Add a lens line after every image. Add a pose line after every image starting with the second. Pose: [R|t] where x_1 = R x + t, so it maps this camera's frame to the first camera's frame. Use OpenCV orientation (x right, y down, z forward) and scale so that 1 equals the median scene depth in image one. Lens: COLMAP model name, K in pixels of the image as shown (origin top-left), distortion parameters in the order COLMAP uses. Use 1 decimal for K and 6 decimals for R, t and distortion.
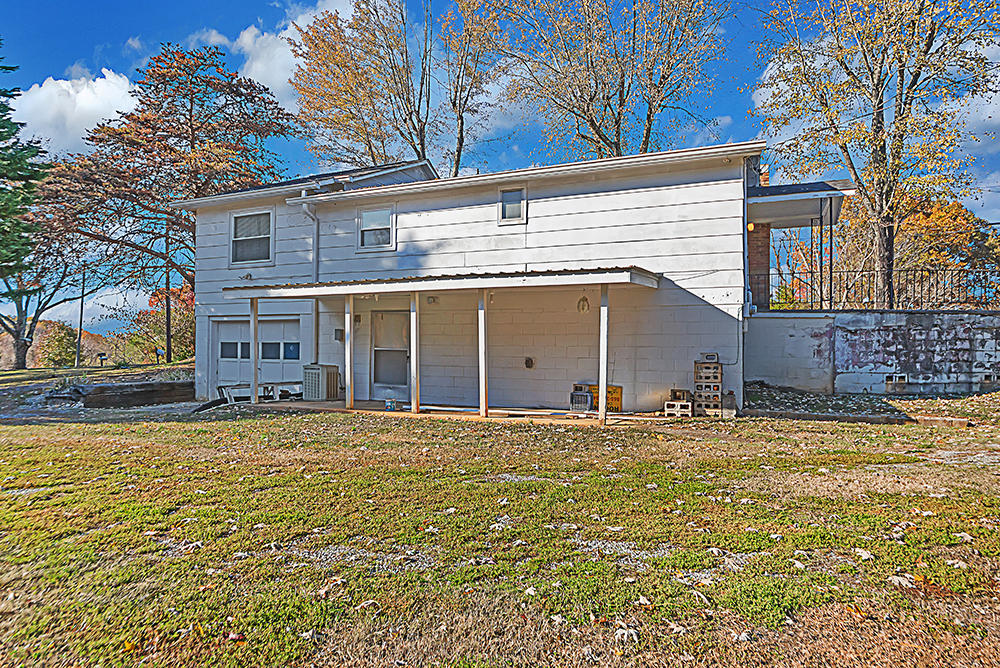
lens RADIAL K [[519.6, 0, 478.6], [0, 519.6, 336.7], [0, 0, 1]] dist [-0.004116, -0.000772]
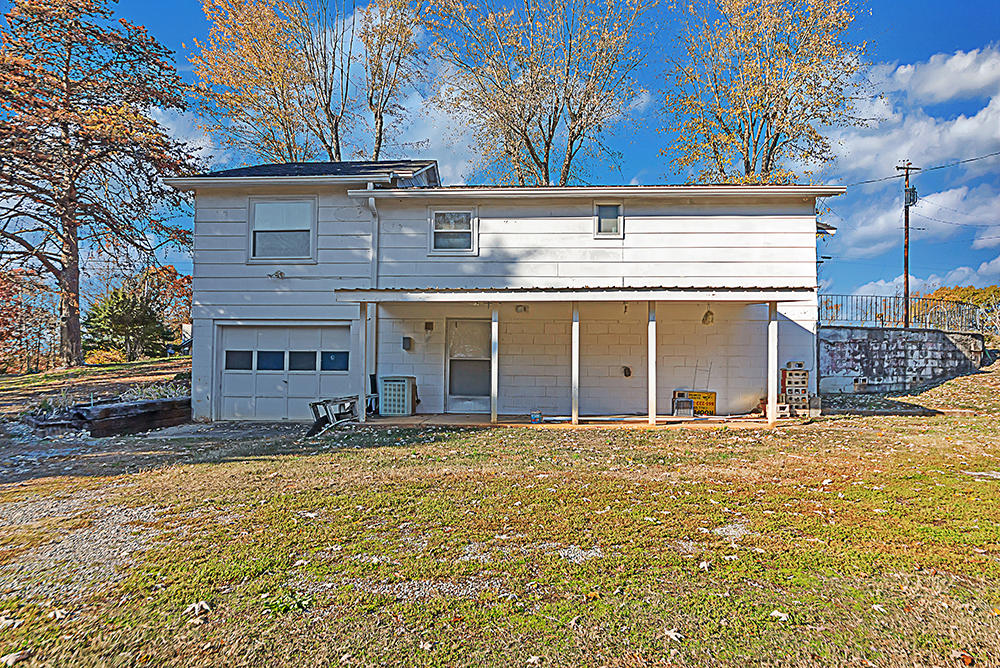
lens RADIAL K [[519.6, 0, 478.6], [0, 519.6, 336.7], [0, 0, 1]] dist [-0.004116, -0.000772]
pose [[0.946094, 0.010606, 0.323717, -0.497073], [-0.005935, 0.999864, -0.015411, -0.002226], [-0.323836, 0.012659, 0.946028, 0.100648]]
